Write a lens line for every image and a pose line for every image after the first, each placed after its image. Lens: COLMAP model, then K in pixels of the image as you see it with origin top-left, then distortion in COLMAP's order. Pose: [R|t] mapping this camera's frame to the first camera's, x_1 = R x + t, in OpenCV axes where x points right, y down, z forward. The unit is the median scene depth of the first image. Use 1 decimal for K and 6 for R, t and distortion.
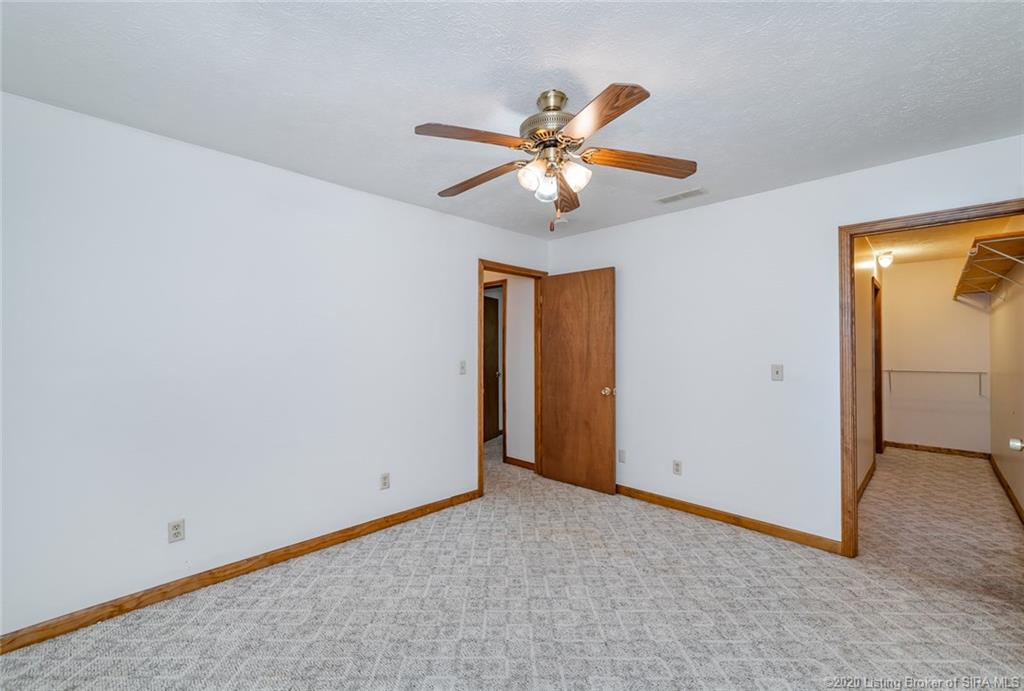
lens RADIAL K [[426.0, 0, 512.1], [0, 426.0, 344.6], [0, 0, 1]] dist [0.000995, 0.000632]
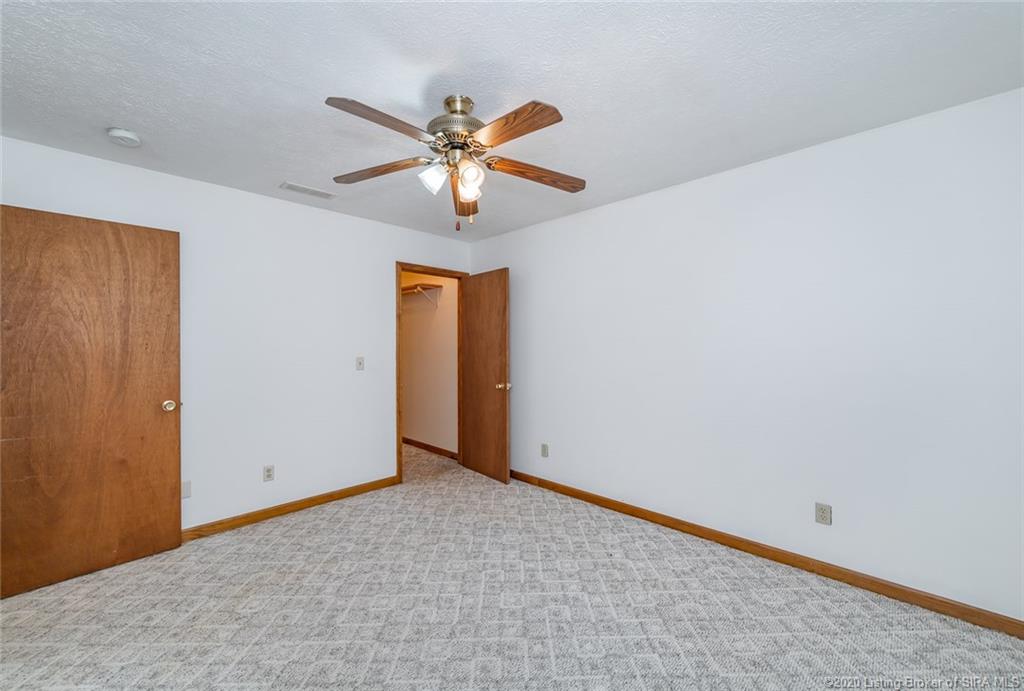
lens RADIAL K [[393.7, 0, 517.2], [0, 393.7, 343.9], [0, 0, 1]] dist [-0.006553, 0.001187]
pose [[0.000304, 0.001339, 0.999999, -0.620266], [-0.005804, 0.999982, -0.001337, 0.006645], [-0.999983, -0.005803, 0.000312, 0.612732]]
